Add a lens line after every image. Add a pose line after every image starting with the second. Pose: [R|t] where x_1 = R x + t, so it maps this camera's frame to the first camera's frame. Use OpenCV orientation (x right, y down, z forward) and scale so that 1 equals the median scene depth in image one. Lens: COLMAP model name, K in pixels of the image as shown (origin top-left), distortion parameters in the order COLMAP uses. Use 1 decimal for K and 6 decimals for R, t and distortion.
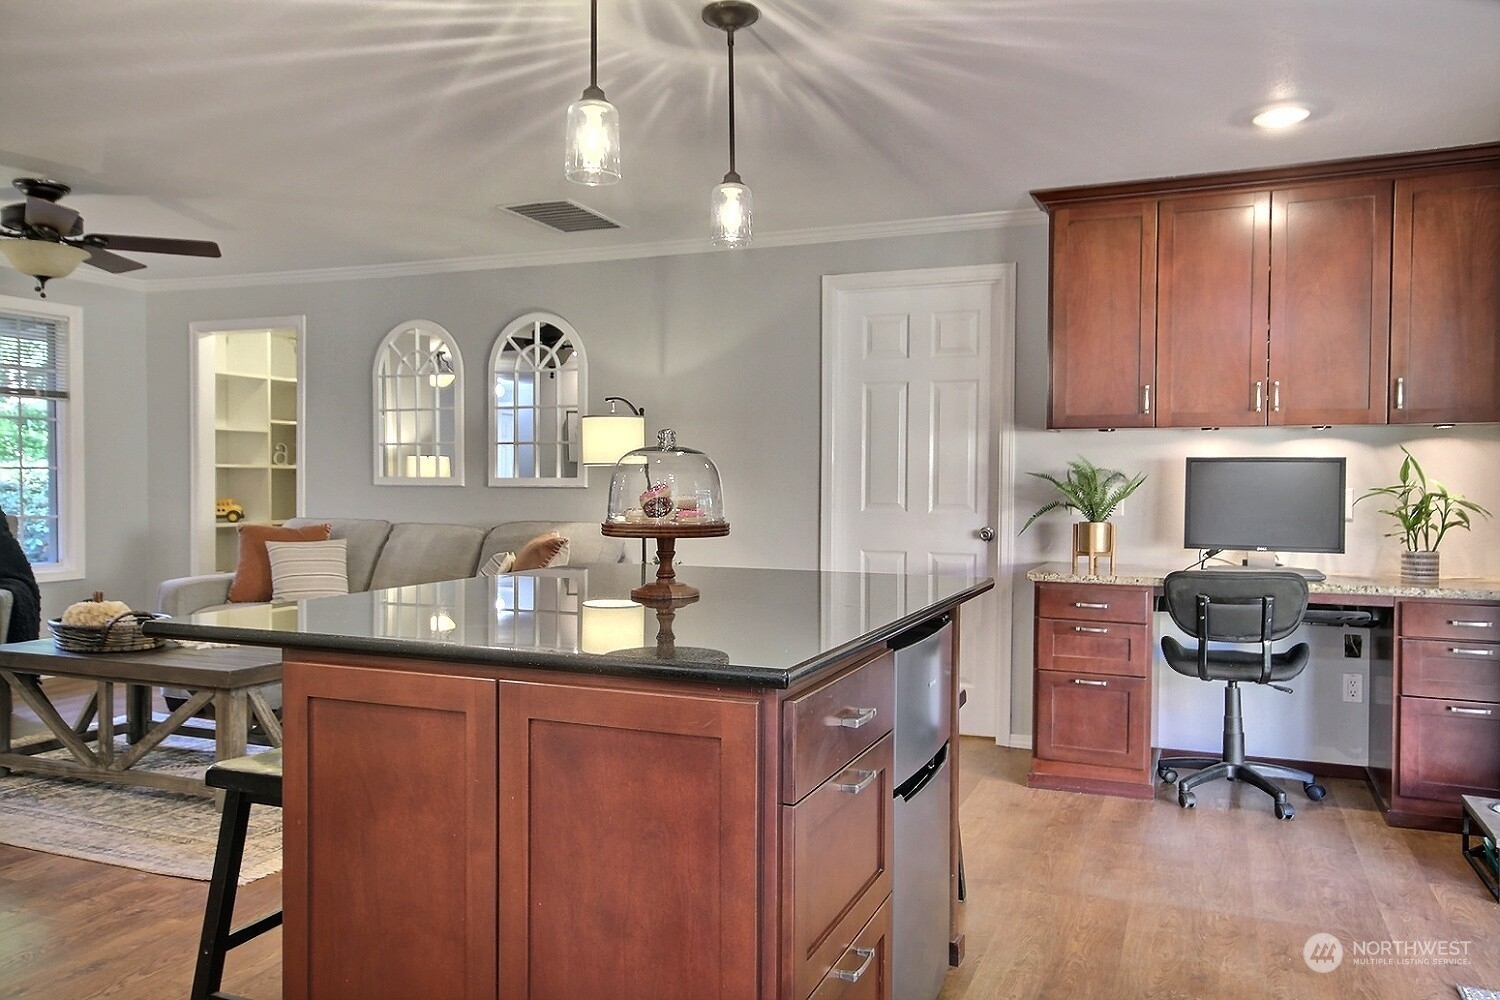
lens RADIAL K [[1100.3, 0, 756.8], [0, 1100.3, 502.5], [0, 0, 1]] dist [-0.022813, 0.055824]
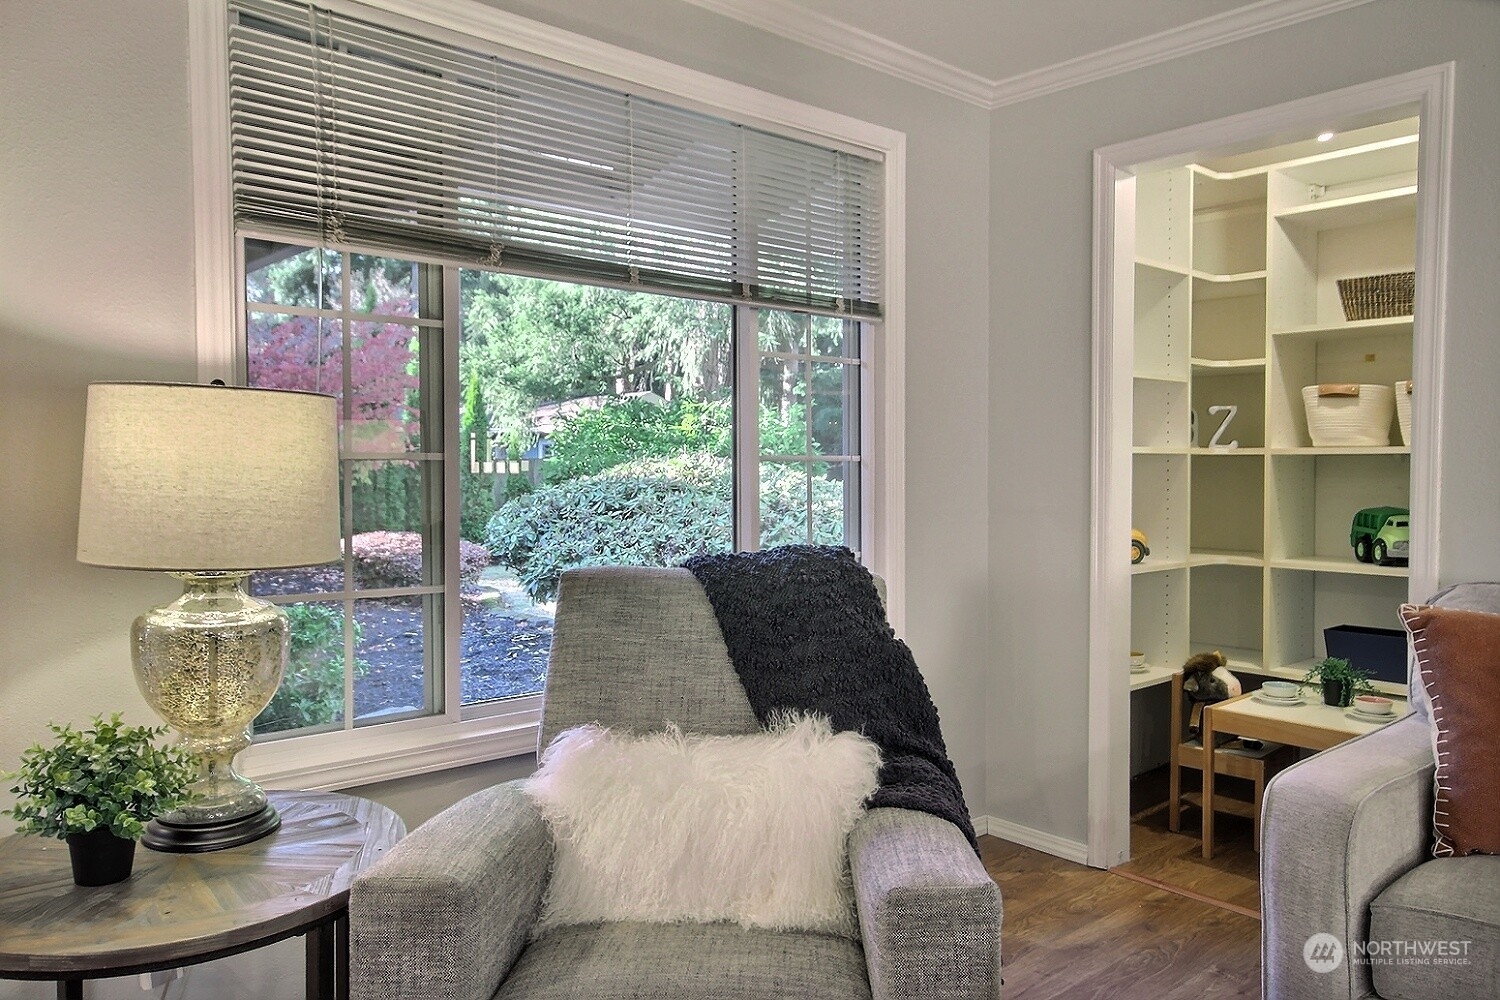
lens RADIAL K [[1093.7, 0, 745.1], [0, 1093.7, 501.1], [0, 0, 1]] dist [-0.003820, 0.056033]
pose [[0.897436, 0.004823, -0.441117, -0.530787], [-0.001160, 0.999963, 0.008572, -0.018531], [0.441142, -0.007181, 0.897408, 0.607578]]
